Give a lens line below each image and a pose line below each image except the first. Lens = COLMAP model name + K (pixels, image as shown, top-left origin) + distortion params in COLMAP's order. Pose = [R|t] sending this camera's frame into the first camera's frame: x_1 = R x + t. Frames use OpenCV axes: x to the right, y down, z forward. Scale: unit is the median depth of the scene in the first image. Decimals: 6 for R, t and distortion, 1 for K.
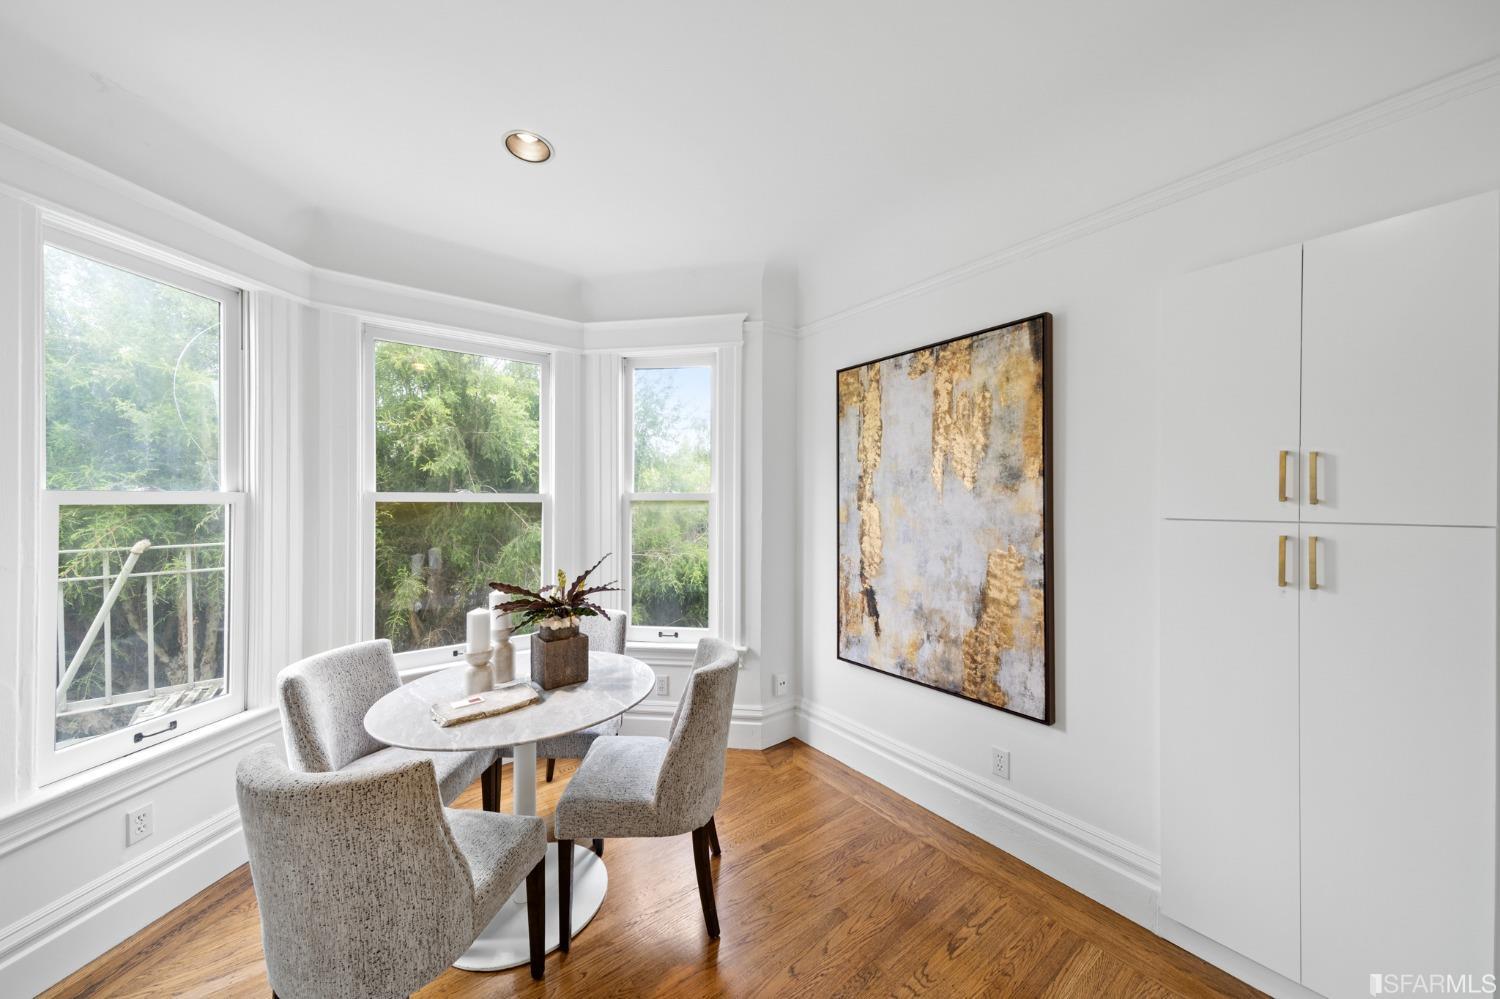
lens RADIAL K [[510.5, 0, 740.0], [0, 510.5, 502.9], [0, 0, 1]] dist [0.009557, -0.000022]
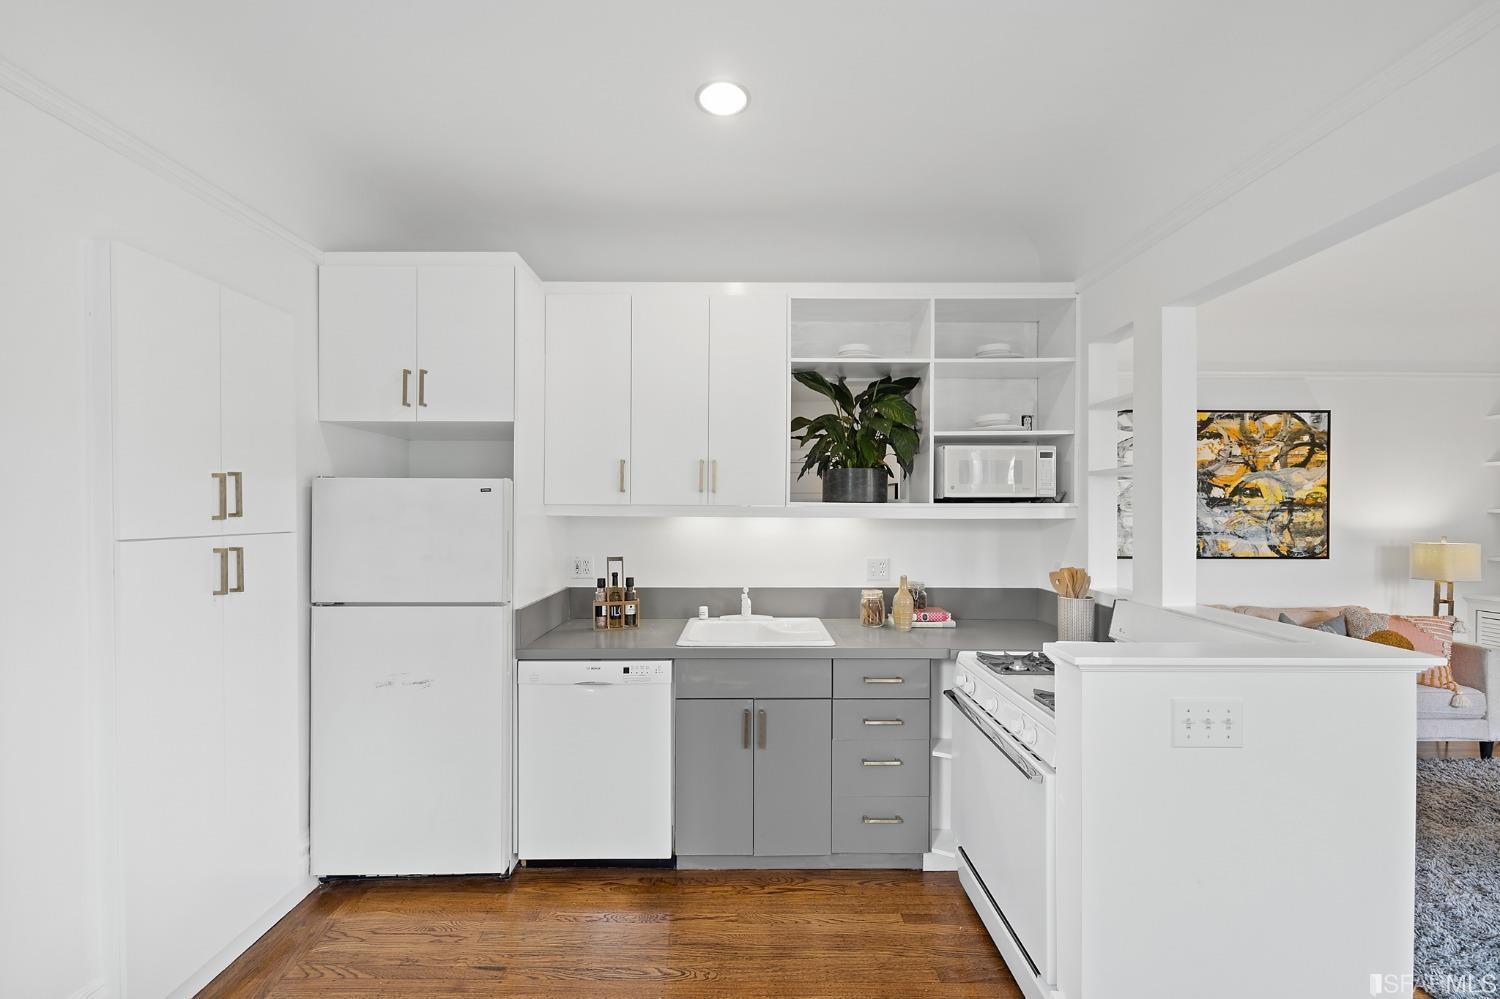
lens RADIAL K [[601.4, 0, 747.9], [0, 601.4, 511.3], [0, 0, 1]] dist [0.000416, -0.000573]
pose [[-0.793866, -0.002934, 0.608086, -0.373671], [0.001578, 0.999975, 0.006885, -0.012487], [-0.608091, 0.006426, -0.793842, 0.821570]]
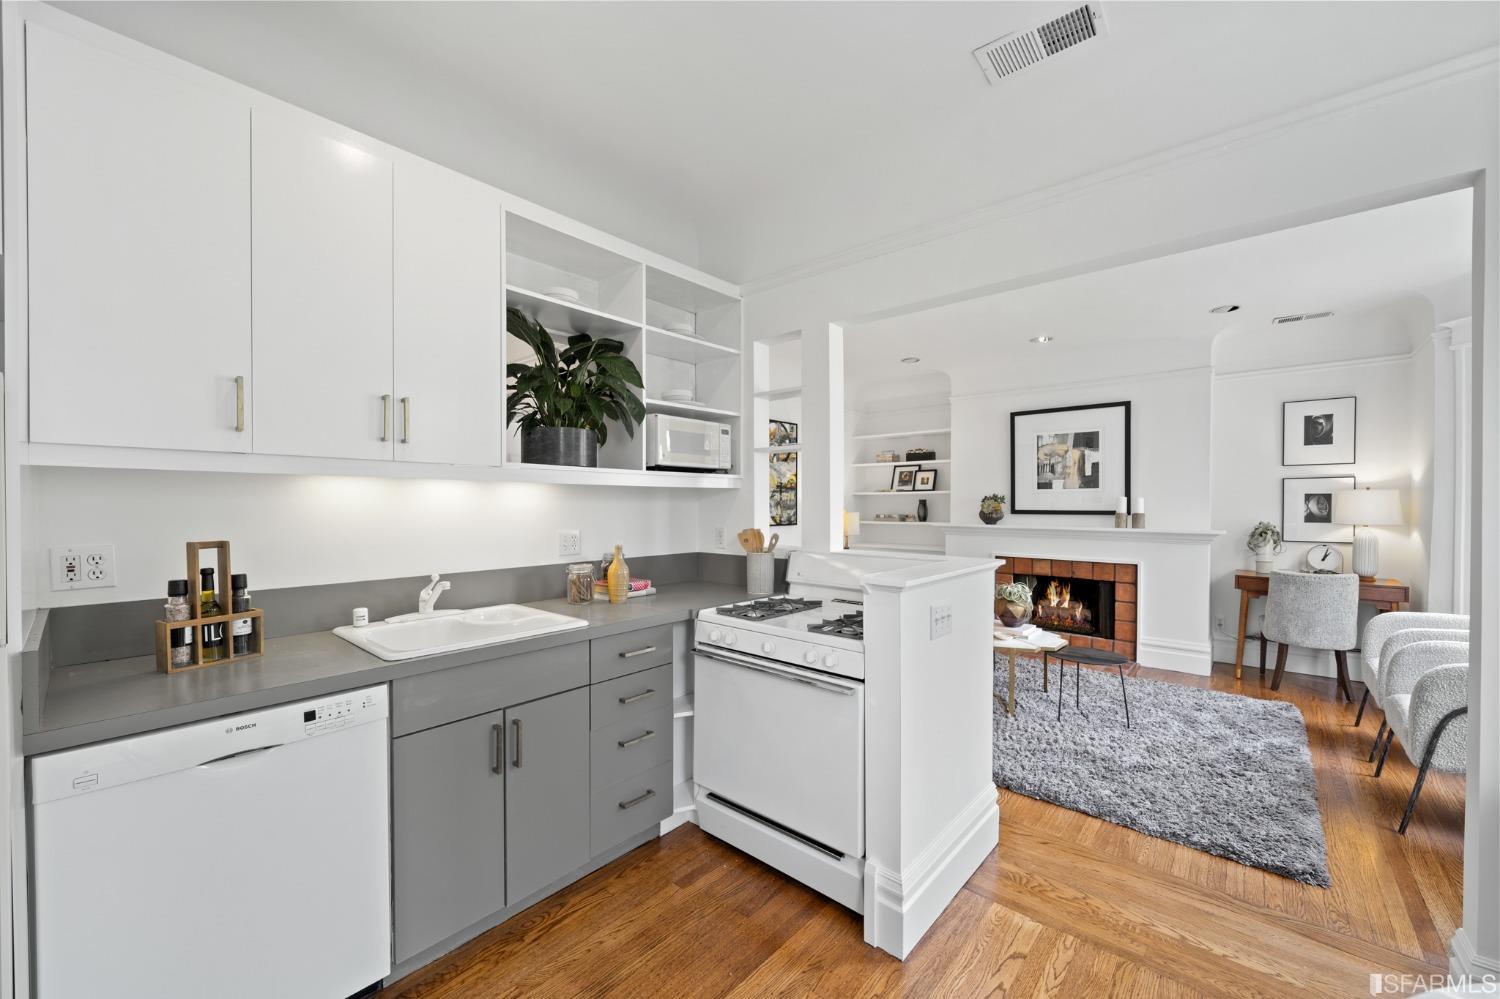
lens RADIAL K [[589.2, 0, 747.1], [0, 589.2, 509.9], [0, 0, 1]] dist [-0.001247, -0.000113]
pose [[-0.980686, 0.004757, -0.195529, 0.071175], [0.001639, 0.999869, 0.016102, 0.037841], [0.195580, 0.015471, -0.980566, 0.831844]]
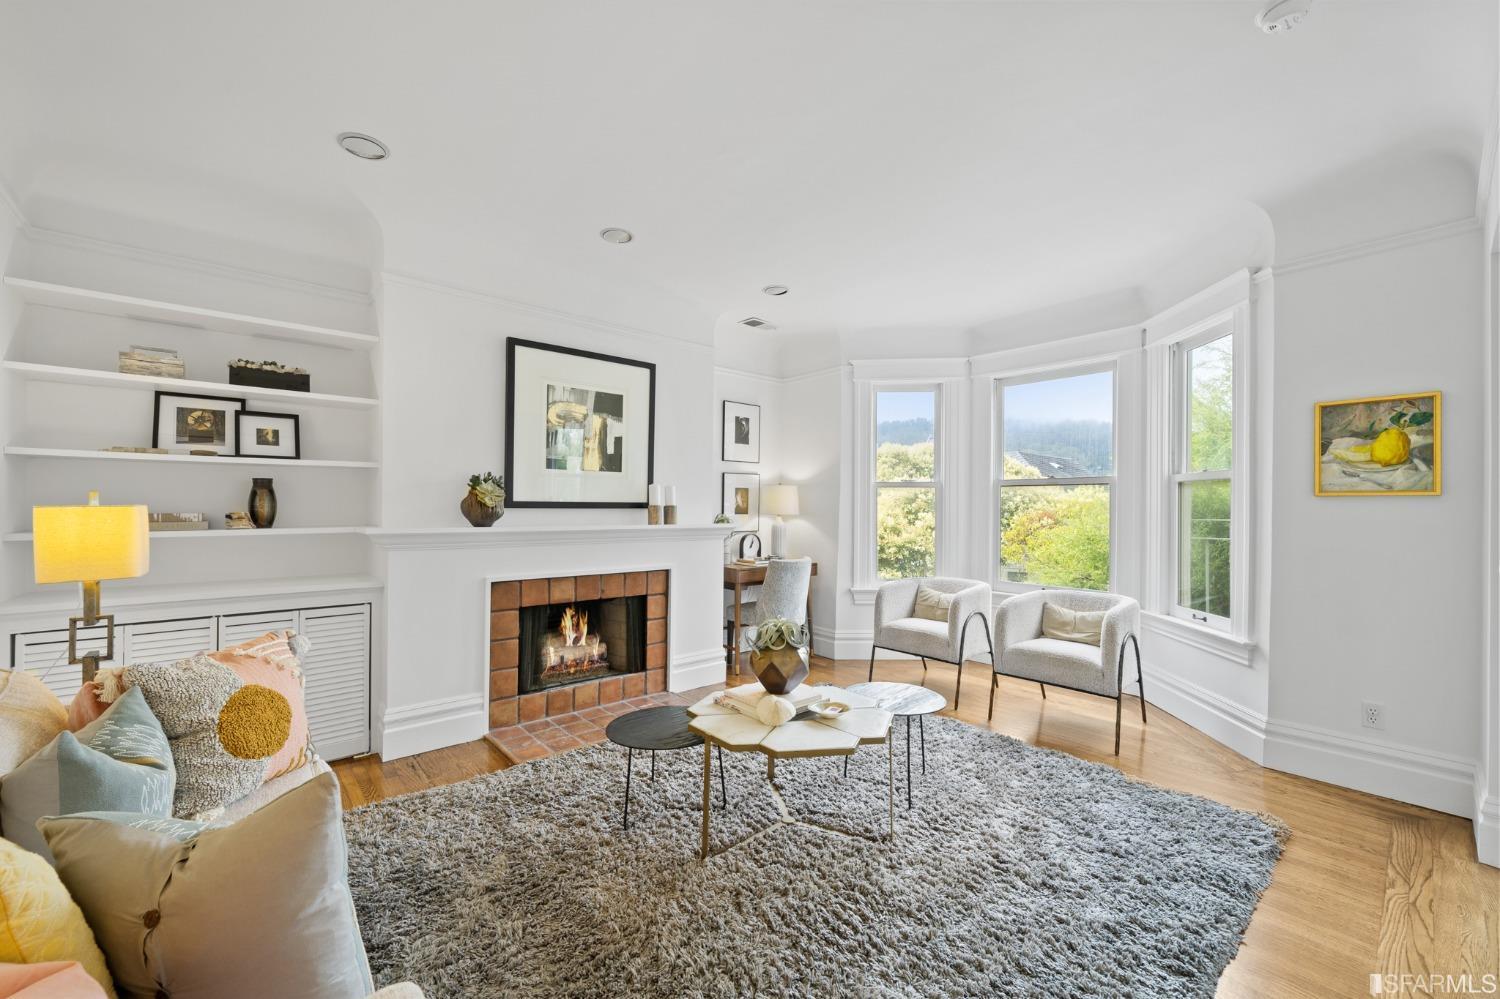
lens RADIAL K [[592.6, 0, 750.0], [0, 592.6, 499.5], [0, 0, 1]] dist [-0.001187, -0.000336]
pose [[0.057494, -0.011132, -0.998284, 0.006284], [-0.008151, 0.999899, -0.011619, 0.088124], [0.998313, 0.008805, 0.057397, -0.863750]]
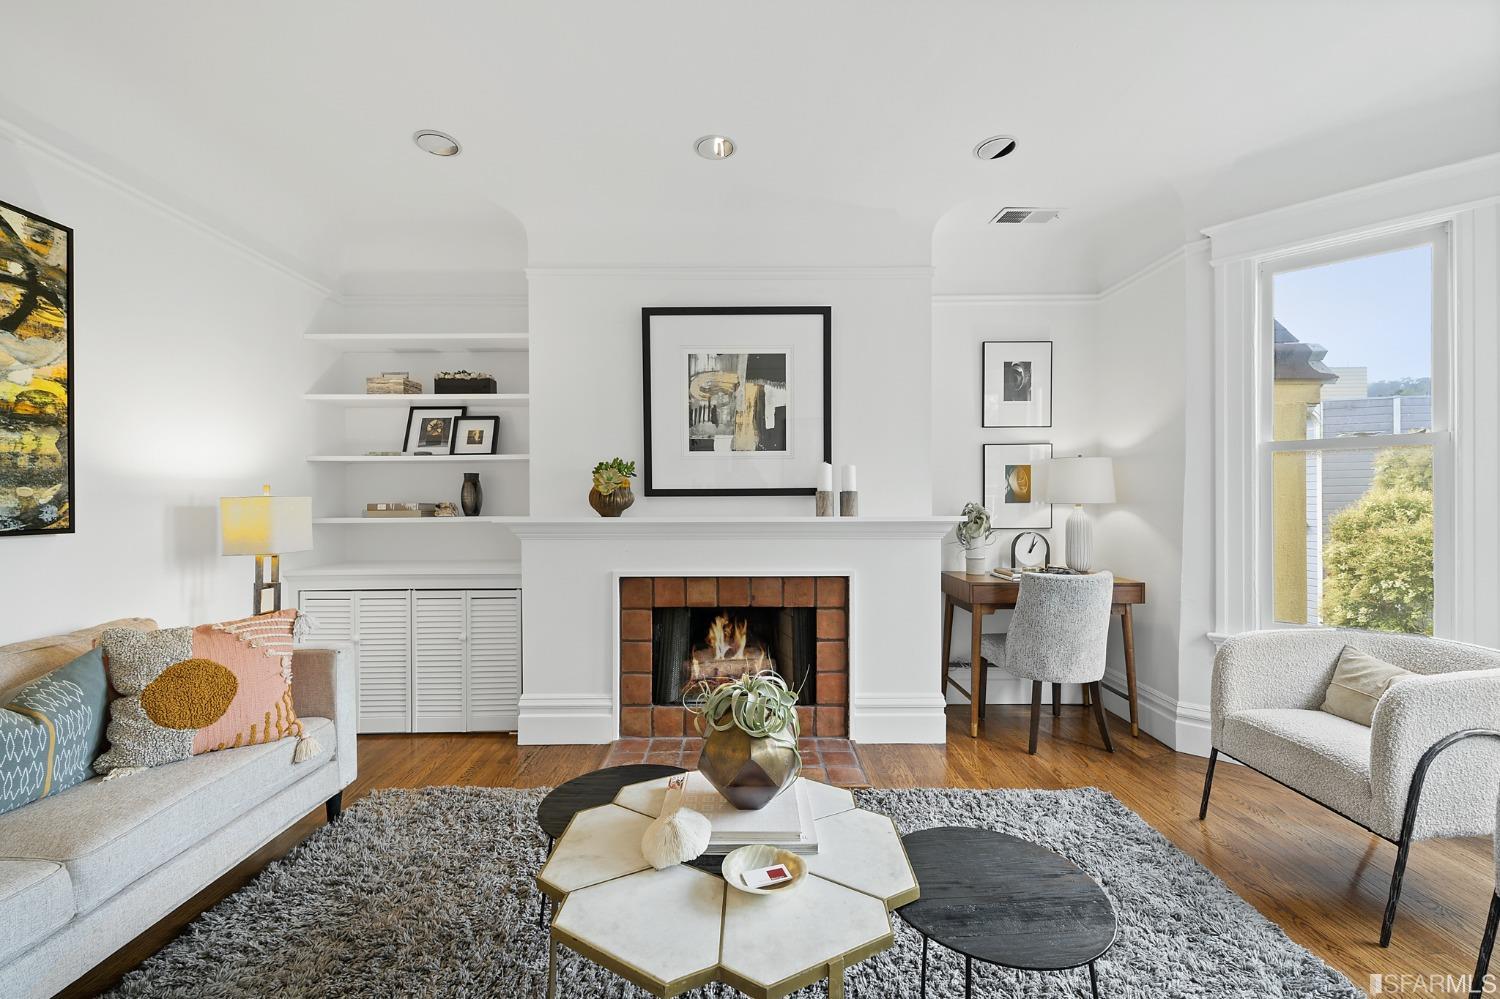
lens RADIAL K [[607.0, 0, 750.0], [0, 607.0, 499.5], [0, 0, 1]] dist [0.013331, -0.004767]
pose [[-0.606836, 0.004402, -0.794815, -0.552379], [0.004310, 0.999988, 0.002247, 0.101709], [0.794816, -0.002062, -0.606847, -0.357179]]
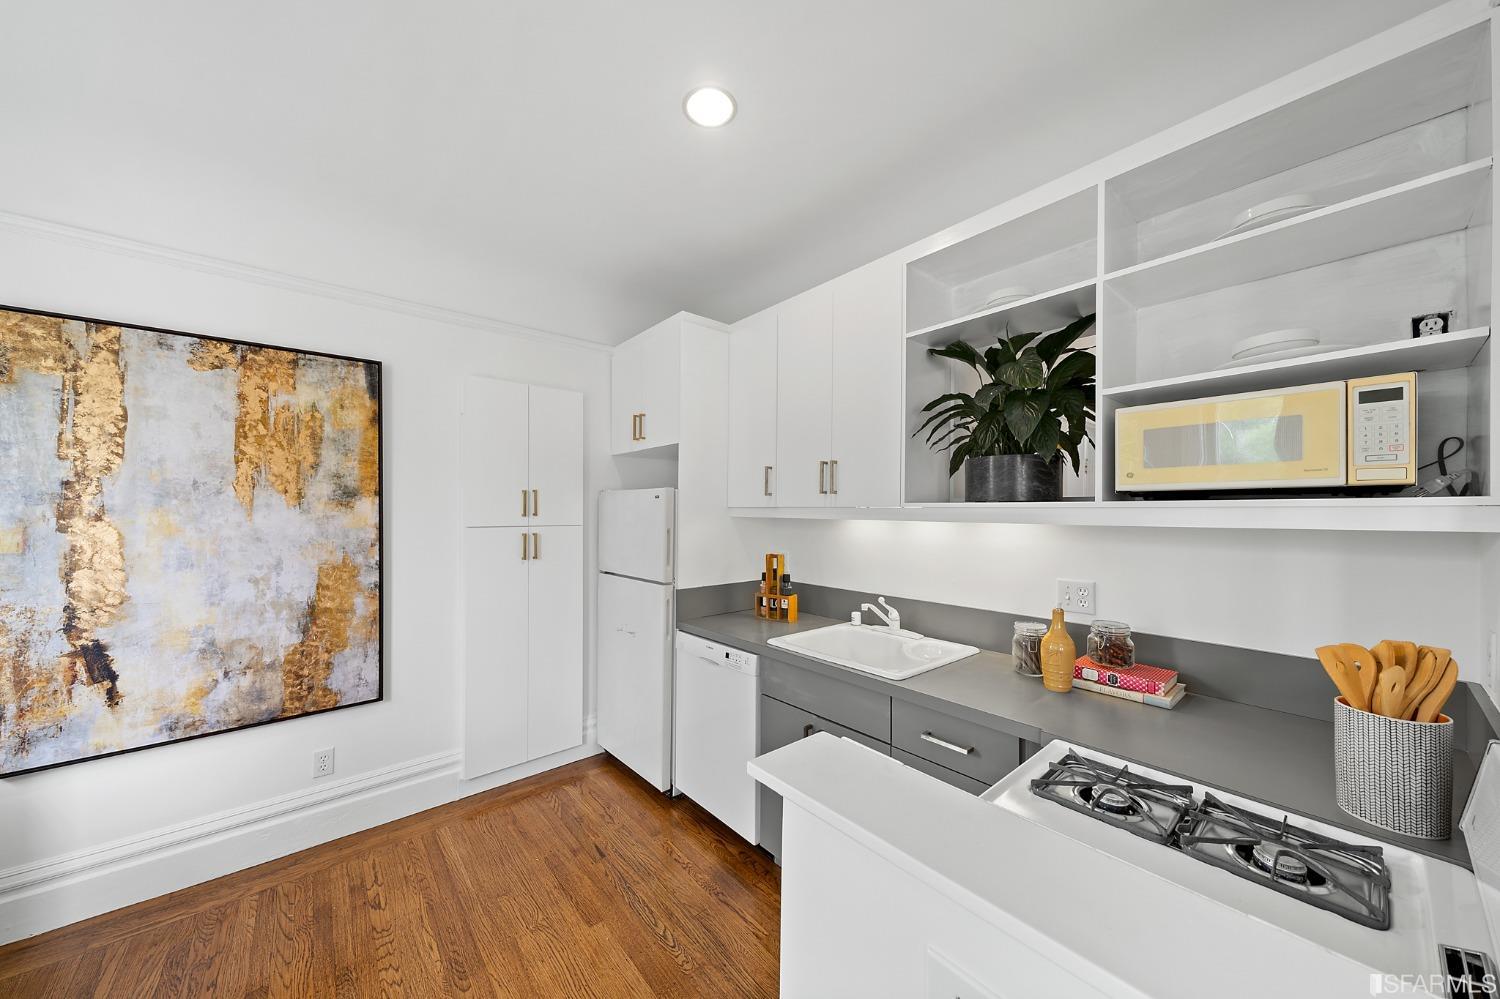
lens RADIAL K [[515.8, 0, 748.3], [0, 515.8, 511.3], [0, 0, 1]] dist [0.009425, 0.000043]
pose [[-0.049120, -0.001573, 0.998792, -0.564192], [0.005383, 0.999984, 0.001839, -0.011220], [-0.998778, 0.005467, -0.049111, 0.158561]]
